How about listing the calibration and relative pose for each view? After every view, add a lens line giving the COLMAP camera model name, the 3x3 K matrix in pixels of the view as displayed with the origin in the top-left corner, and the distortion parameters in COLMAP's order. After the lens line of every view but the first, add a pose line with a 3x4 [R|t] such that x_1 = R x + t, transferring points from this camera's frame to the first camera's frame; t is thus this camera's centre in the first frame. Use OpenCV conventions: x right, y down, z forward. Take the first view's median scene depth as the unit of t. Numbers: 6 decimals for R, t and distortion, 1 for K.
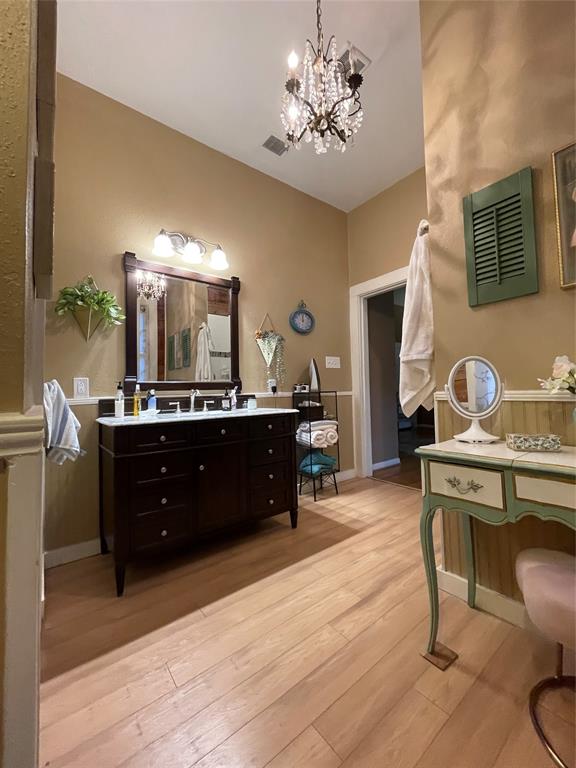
lens RADIAL K [[305.2, 0, 288.0], [0, 305.2, 384.0], [0, 0, 1]] dist [-0.000017, -0.000173]
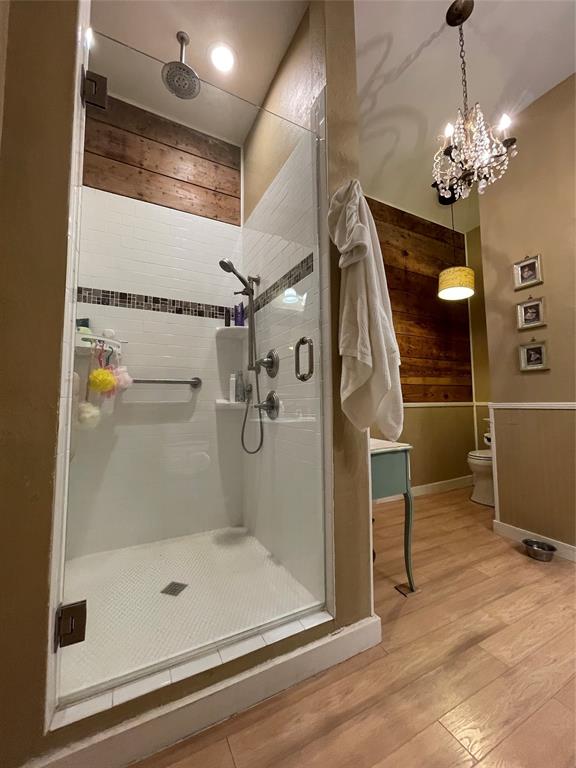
lens RADIAL K [[305.2, 0, 288.0], [0, 305.2, 384.0], [0, 0, 1]] dist [-0.000017, -0.000173]
pose [[-0.982025, 0.042056, 0.184006, 0.648679], [0.024180, 0.994859, -0.098339, 0.055615], [-0.187196, -0.092123, -0.977993, 2.260030]]
